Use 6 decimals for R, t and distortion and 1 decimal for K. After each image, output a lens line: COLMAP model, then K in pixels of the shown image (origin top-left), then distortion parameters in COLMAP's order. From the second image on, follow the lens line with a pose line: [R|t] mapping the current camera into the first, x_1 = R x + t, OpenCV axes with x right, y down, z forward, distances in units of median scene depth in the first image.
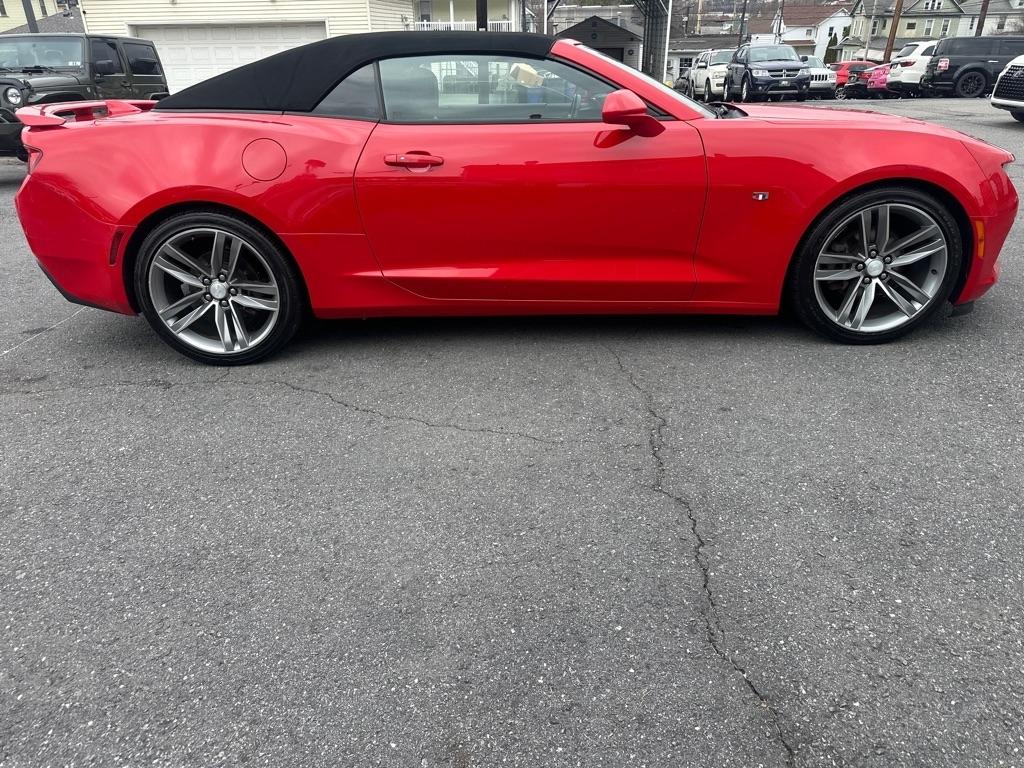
lens RADIAL K [[733.8, 0, 512.7], [0, 733.8, 387.4], [0, 0, 1]] dist [0.040032, -0.041588]
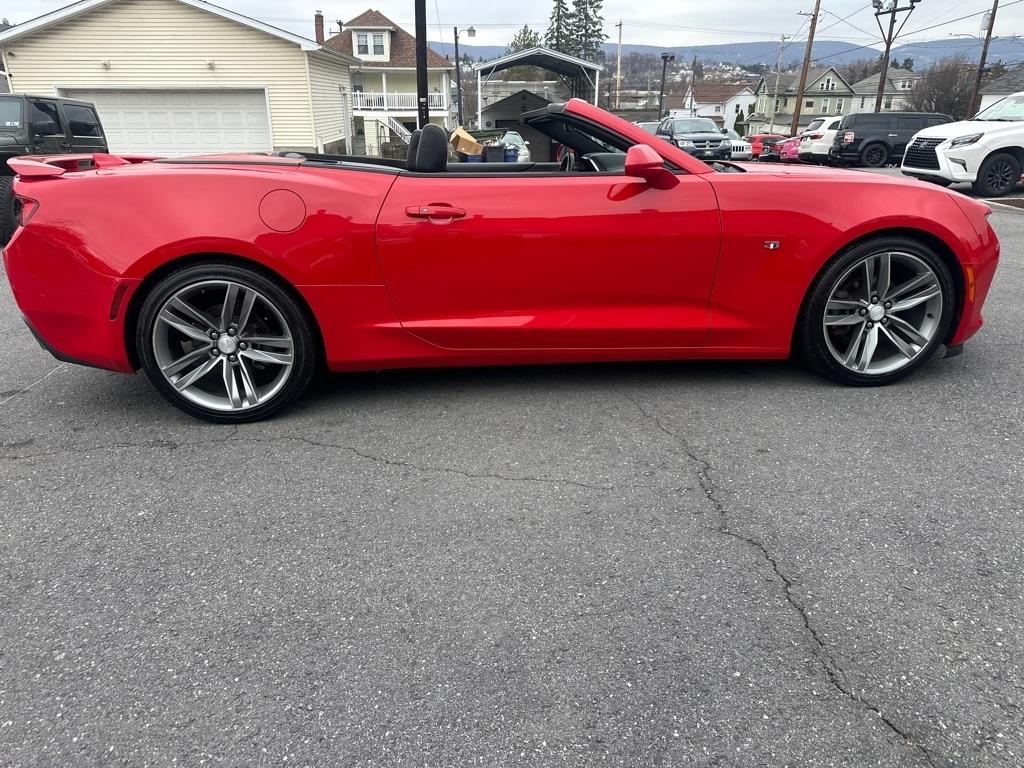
lens RADIAL K [[733.8, 0, 516.2], [0, 733.8, 383.6], [0, 0, 1]] dist [0.040032, -0.041588]
pose [[0.994834, -0.021680, 0.099168, -0.120994], [0.030262, 0.995846, -0.085874, 0.012230], [-0.096895, 0.088432, 0.991358, 0.020065]]
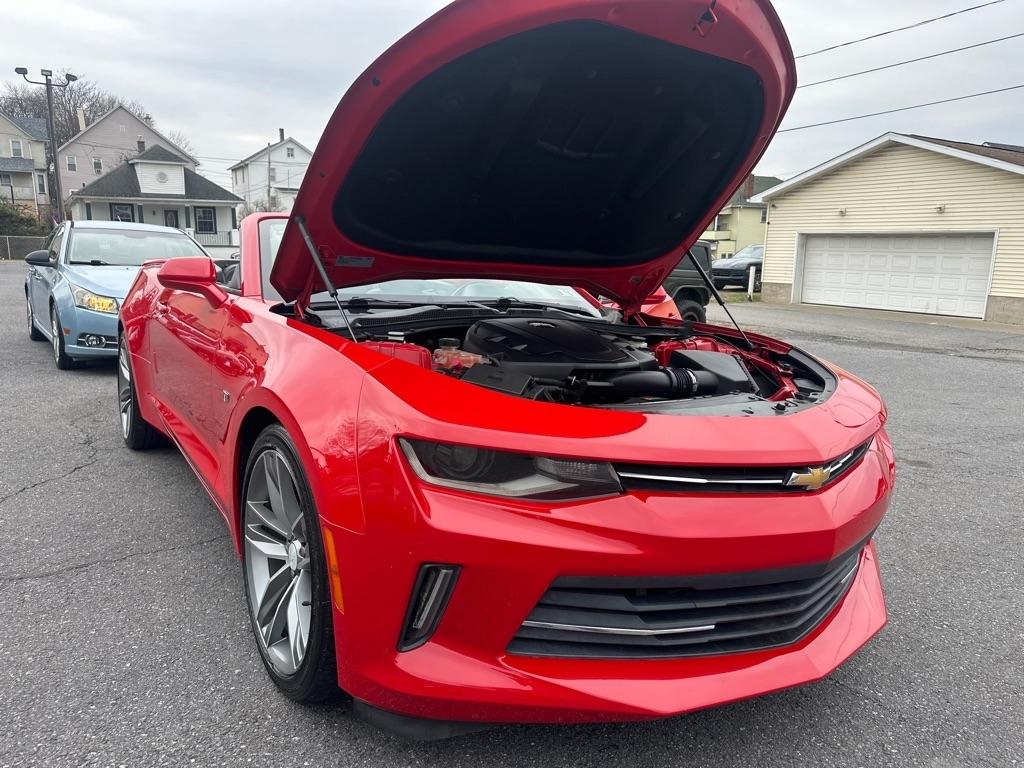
lens RADIAL K [[733.8, 0, 511.6], [0, 733.8, 376.3], [0, 0, 1]] dist [0.040032, -0.041588]
pose [[0.557306, 0.171731, -0.812354, 1.026614], [-0.384121, 0.920709, -0.068884, -0.315641], [0.736112, 0.350432, 0.579083, 0.722645]]
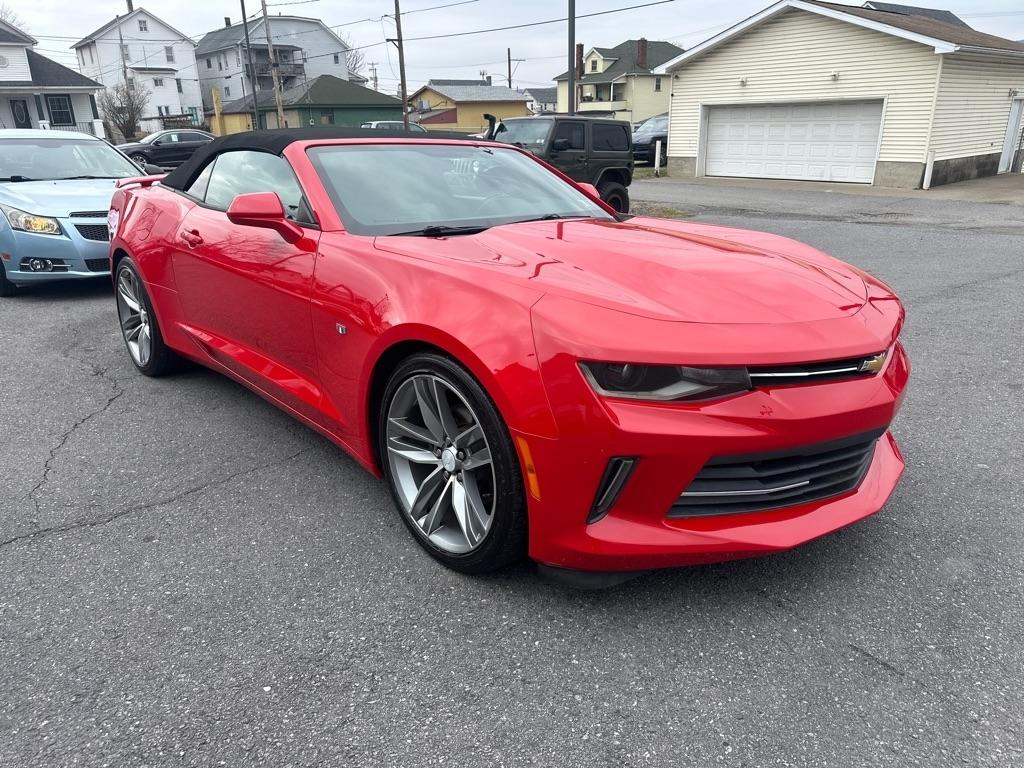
lens RADIAL K [[733.8, 0, 511.2], [0, 733.8, 382.6], [0, 0, 1]] dist [0.040032, -0.041588]
pose [[0.674620, 0.250918, -0.694210, 0.981873], [-0.312345, 0.949146, 0.039532, -0.274463], [0.668826, 0.190164, 0.718686, 0.508662]]
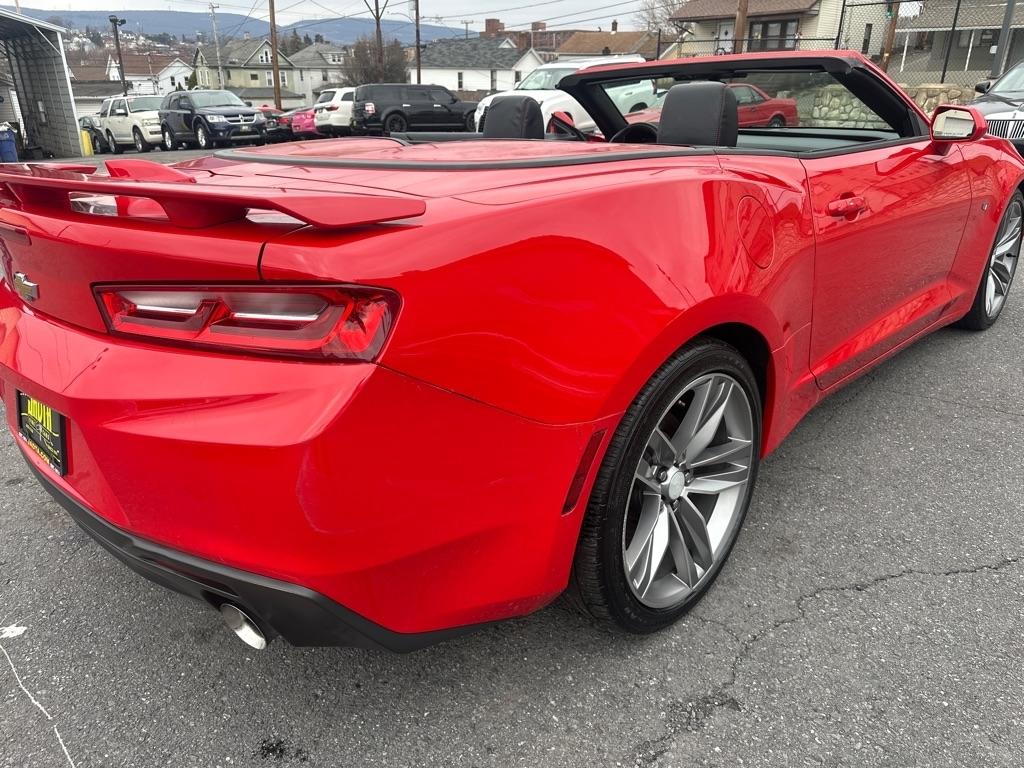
lens RADIAL K [[733.8, 0, 507.8], [0, 733.8, 377.3], [0, 0, 1]] dist [0.040032, -0.041588]
pose [[0.691072, -0.258566, 0.674954, -0.810895], [0.304582, 0.951040, 0.052476, -0.267342], [-0.655476, 0.169314, 0.735992, 0.668744]]
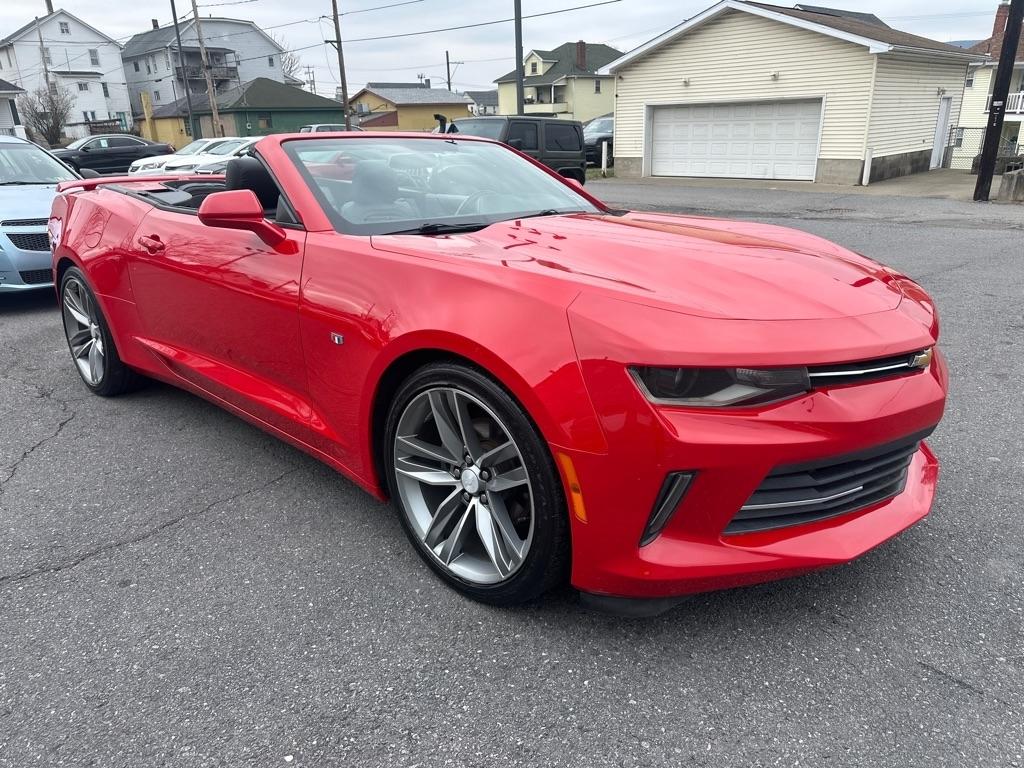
lens RADIAL K [[733.8, 0, 512.1], [0, 733.8, 382.8], [0, 0, 1]] dist [0.040032, -0.041588]
pose [[0.731025, 0.224530, -0.644351, 0.890538], [-0.281861, 0.959346, 0.014518, -0.258370], [0.621415, 0.171004, 0.764592, 0.510452]]
